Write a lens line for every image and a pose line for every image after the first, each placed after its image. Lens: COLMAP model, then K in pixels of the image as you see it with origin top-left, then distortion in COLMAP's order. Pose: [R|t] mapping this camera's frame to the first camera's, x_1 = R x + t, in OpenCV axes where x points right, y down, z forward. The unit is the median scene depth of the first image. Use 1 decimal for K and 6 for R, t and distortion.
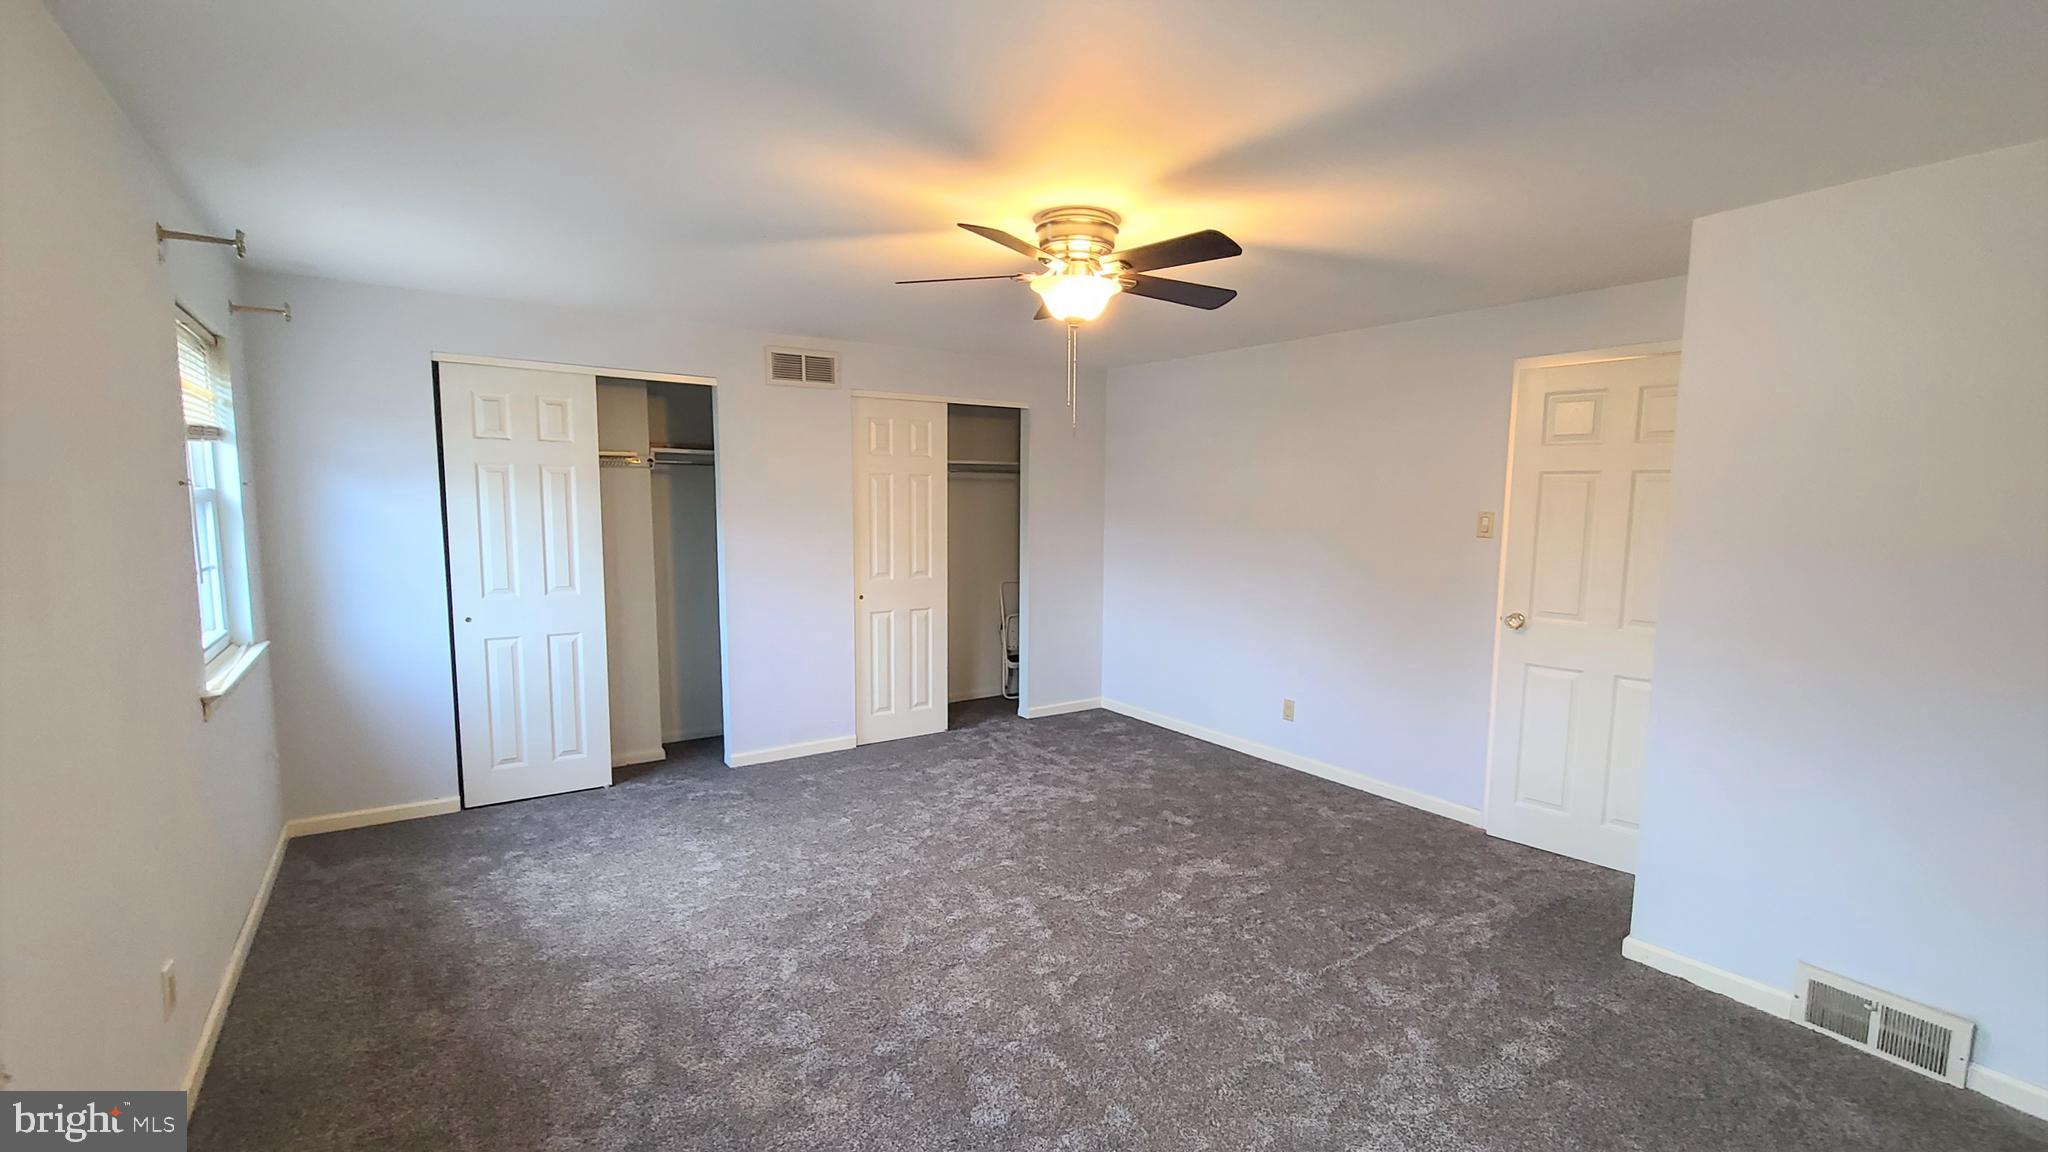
lens RADIAL K [[834.6, 0, 1020.4], [0, 834.6, 573.3], [0, 0, 1]] dist [0.001877, -0.002717]
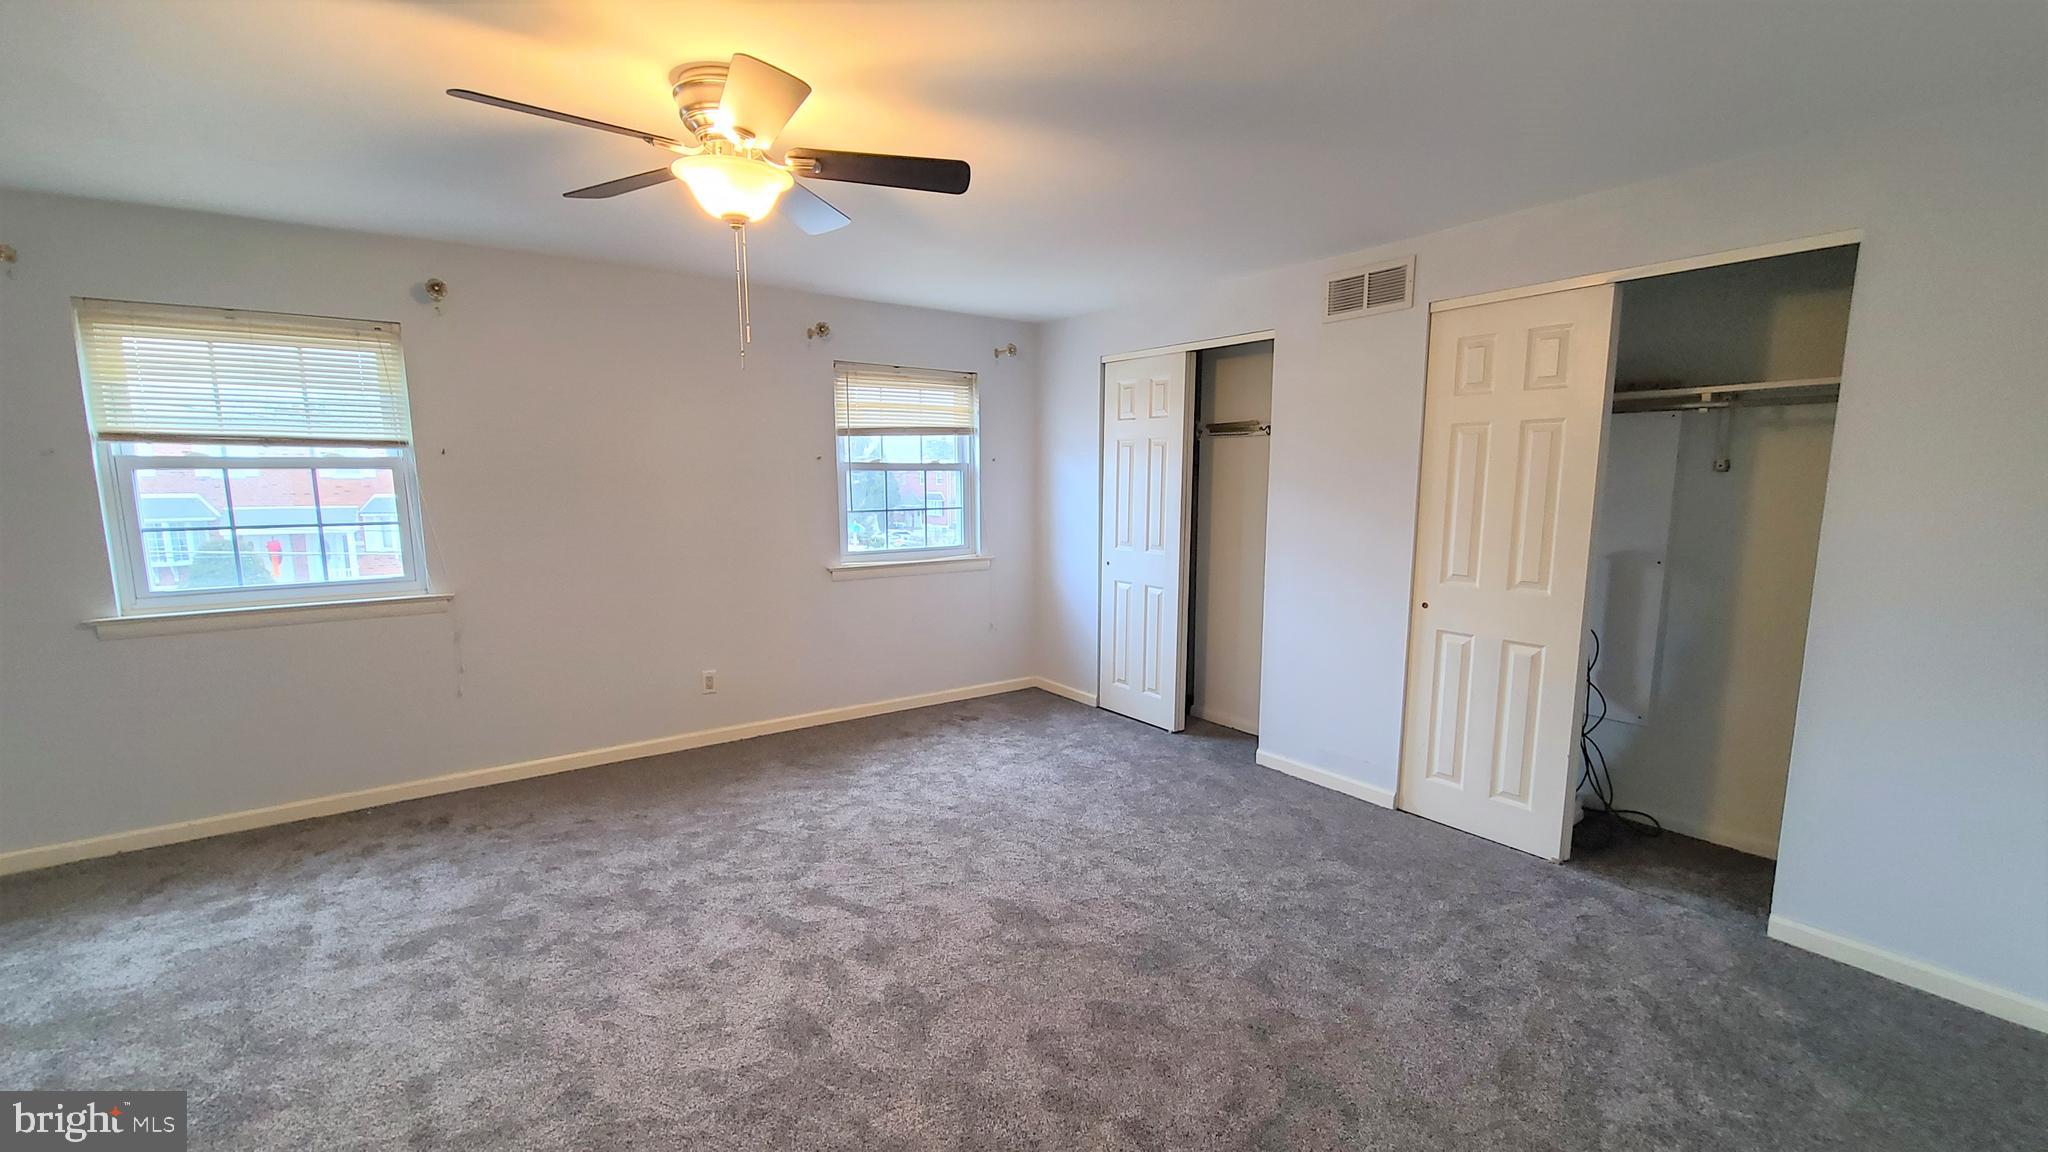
lens RADIAL K [[834.6, 0, 1036.9], [0, 834.6, 590.1], [0, 0, 1]] dist [0.001877, -0.002717]
pose [[0.050768, 0.118250, -0.991685, 0.511961], [-0.096384, 0.988911, 0.112985, -0.033432], [0.994049, 0.089847, 0.061603, 0.680939]]
